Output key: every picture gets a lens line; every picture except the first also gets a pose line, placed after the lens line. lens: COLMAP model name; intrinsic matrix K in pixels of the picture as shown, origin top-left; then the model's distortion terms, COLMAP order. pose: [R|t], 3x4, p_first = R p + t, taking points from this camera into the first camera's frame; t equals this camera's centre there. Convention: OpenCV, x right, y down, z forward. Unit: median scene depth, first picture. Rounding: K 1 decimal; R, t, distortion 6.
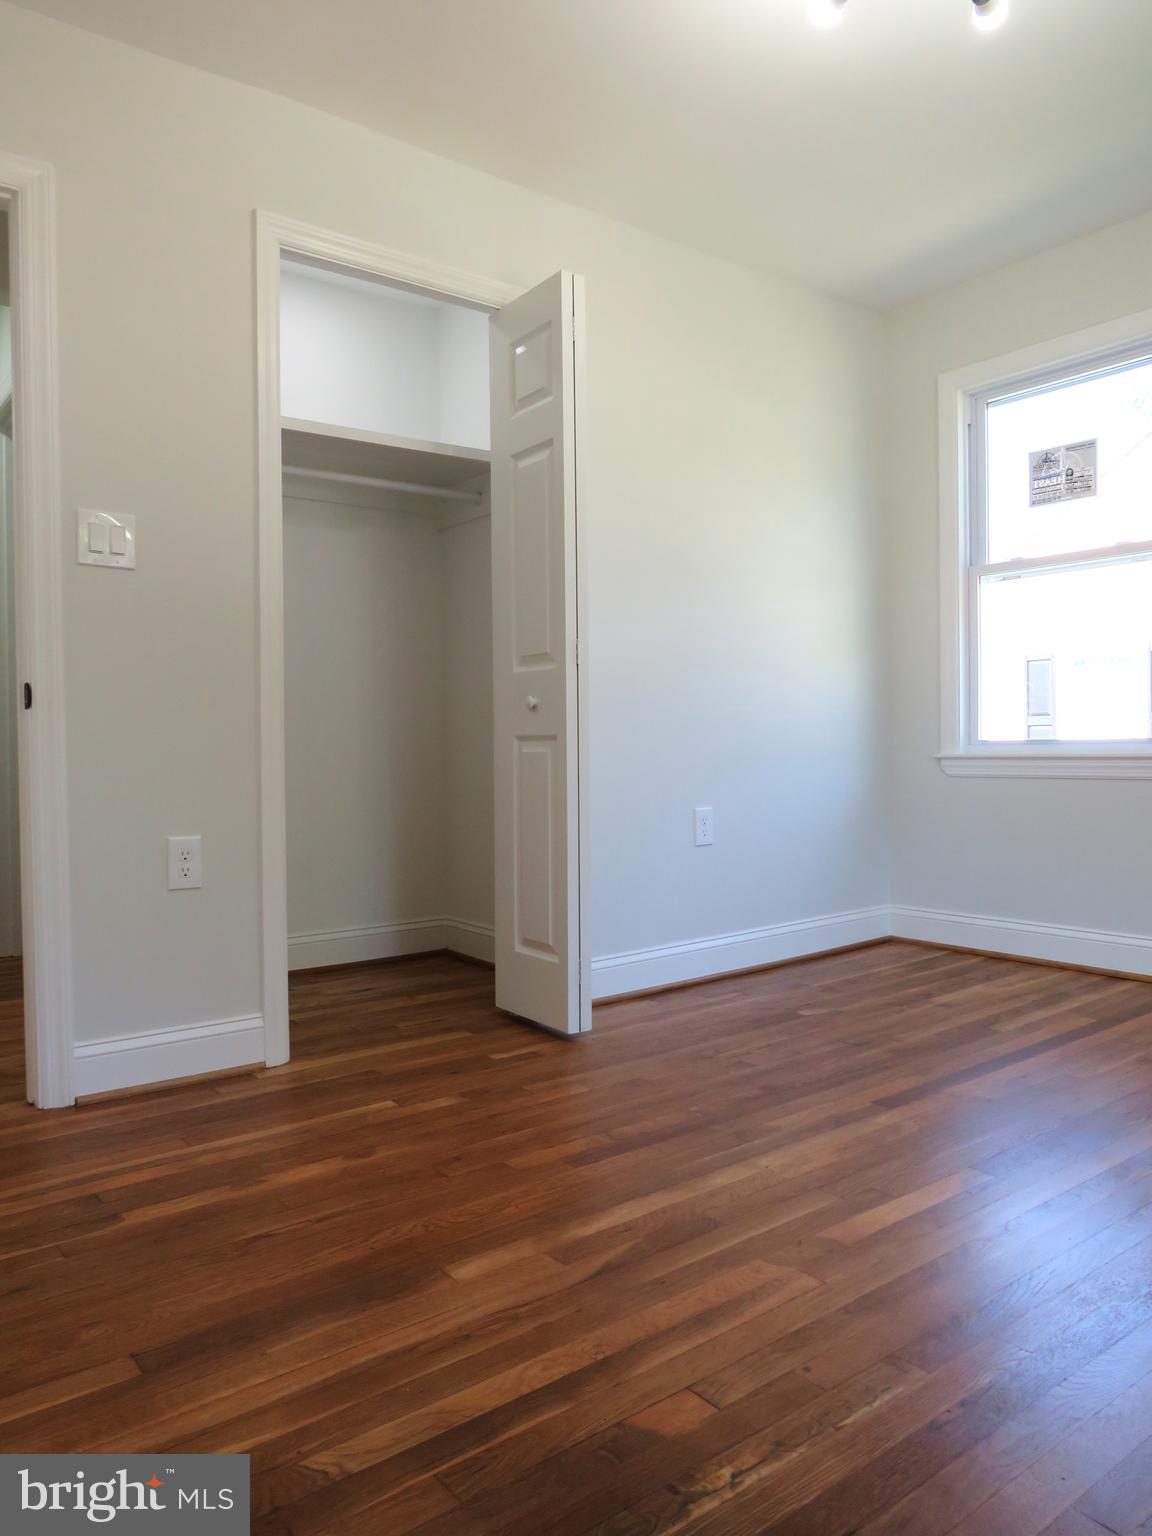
lens RADIAL K [[1080.2, 0, 569.6], [0, 1080.2, 761.4], [0, 0, 1]] dist [-0.046203, 0.031499]
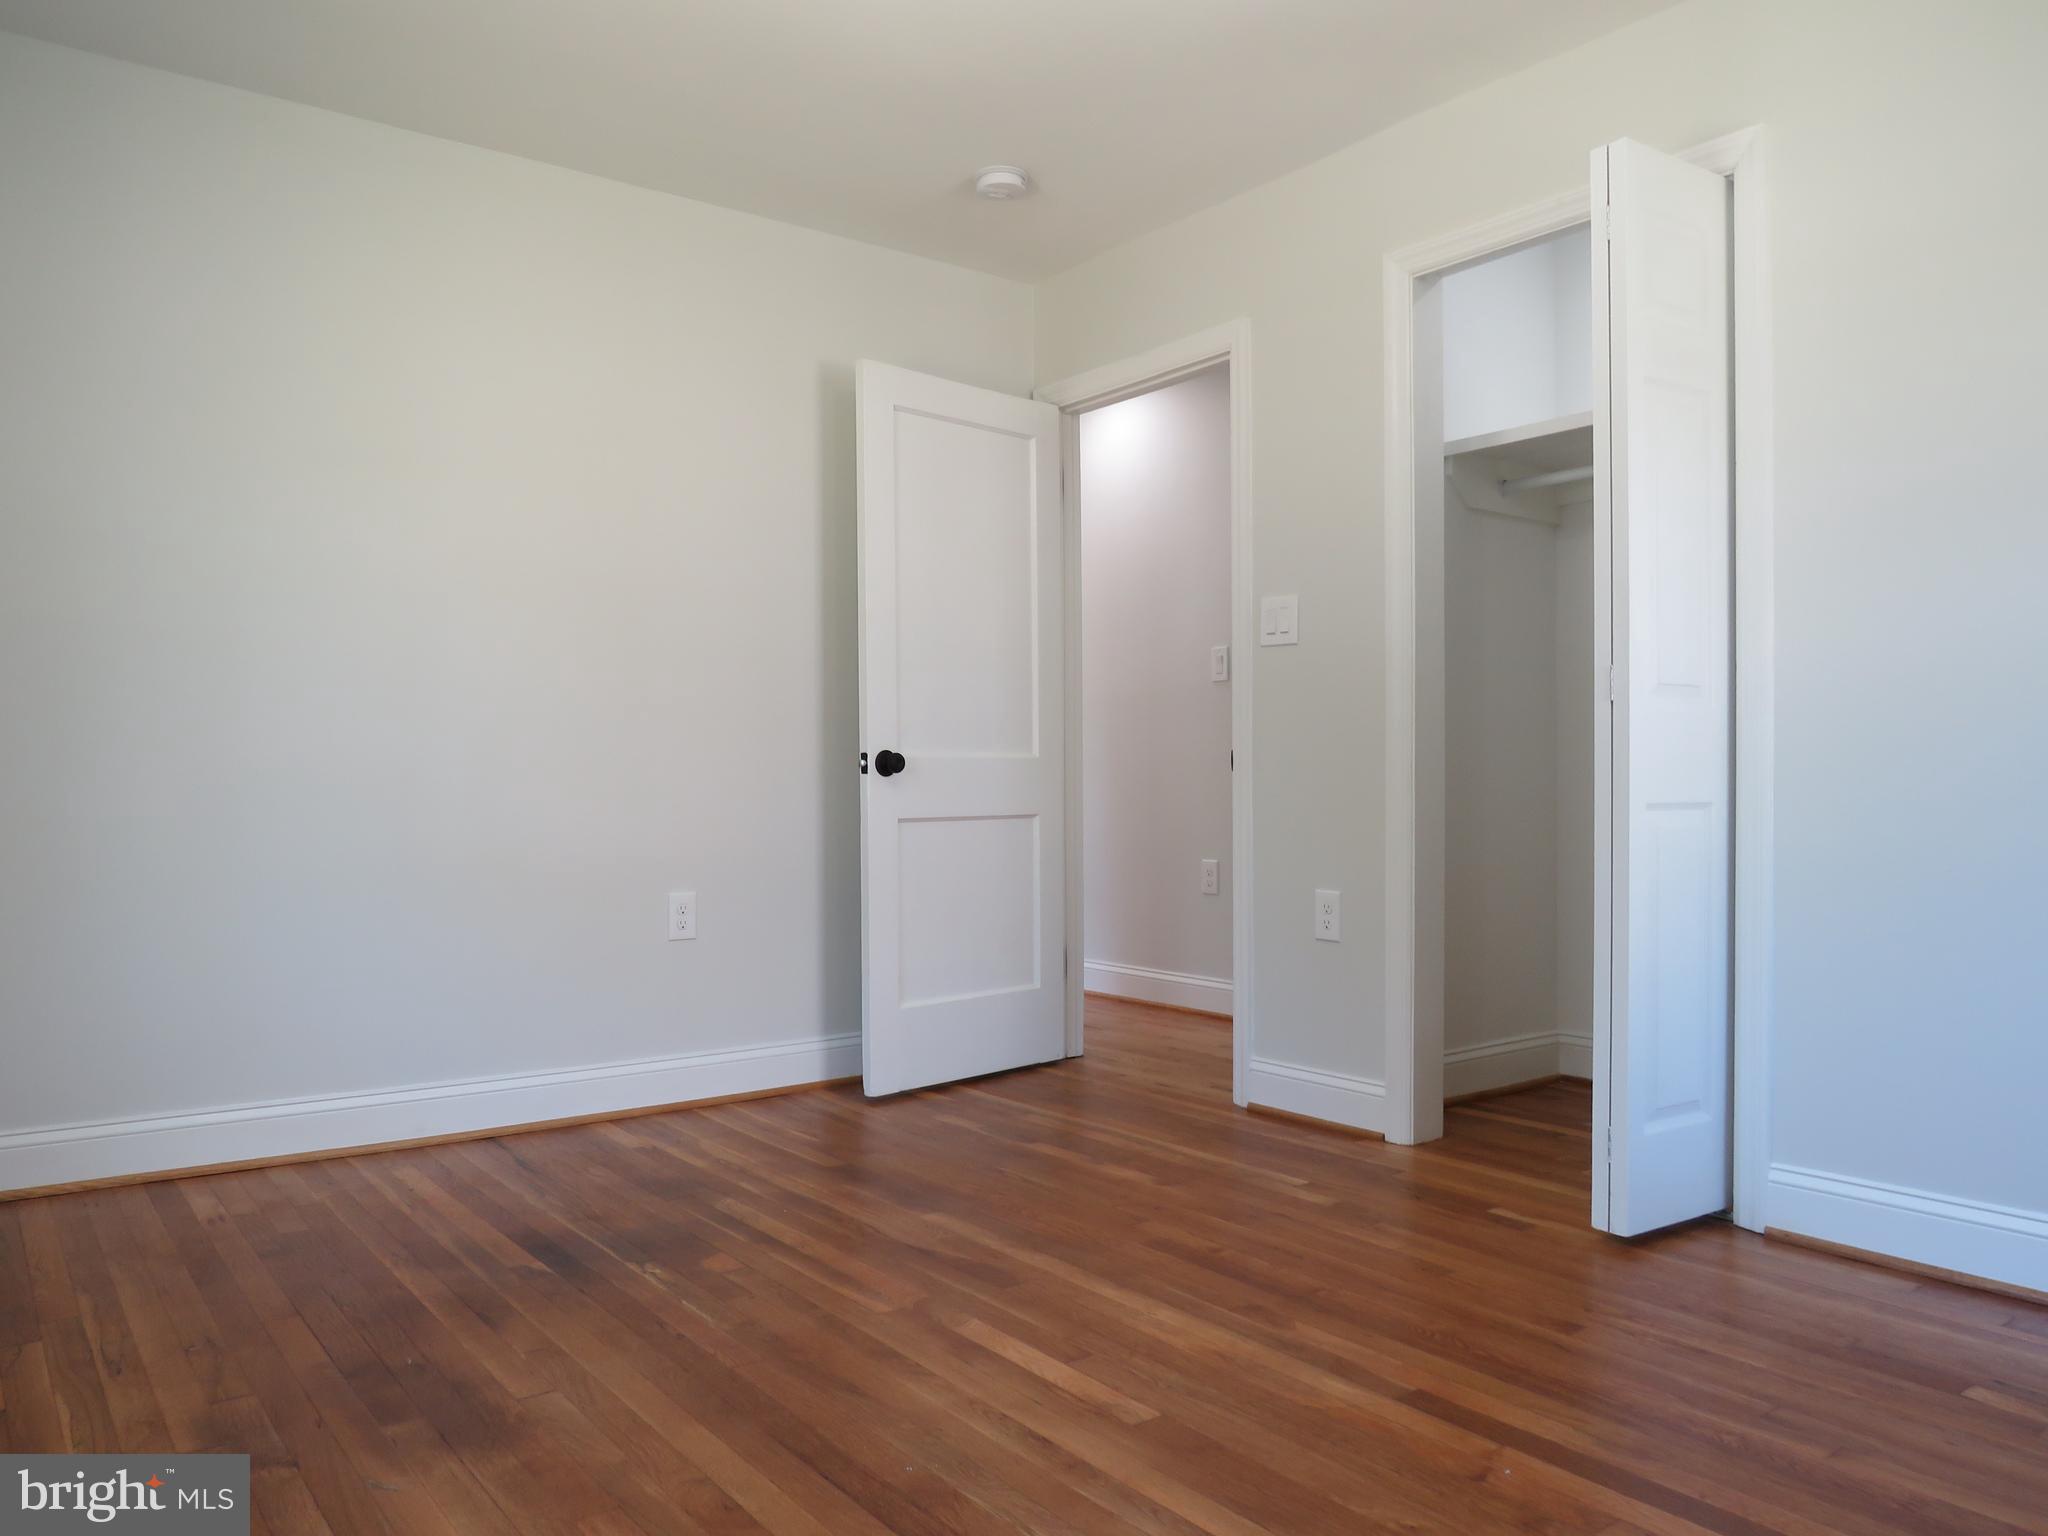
lens RADIAL K [[1454.4, 0, 1022.2], [0, 1454.4, 780.8], [0, 0, 1]] dist [-0.008210, 0.011719]
pose [[0.002574, 0.011372, -0.999932, 1.237845], [-0.017748, 0.999778, 0.011325, -0.056205], [0.999839, 0.017717, 0.002775, 0.813377]]
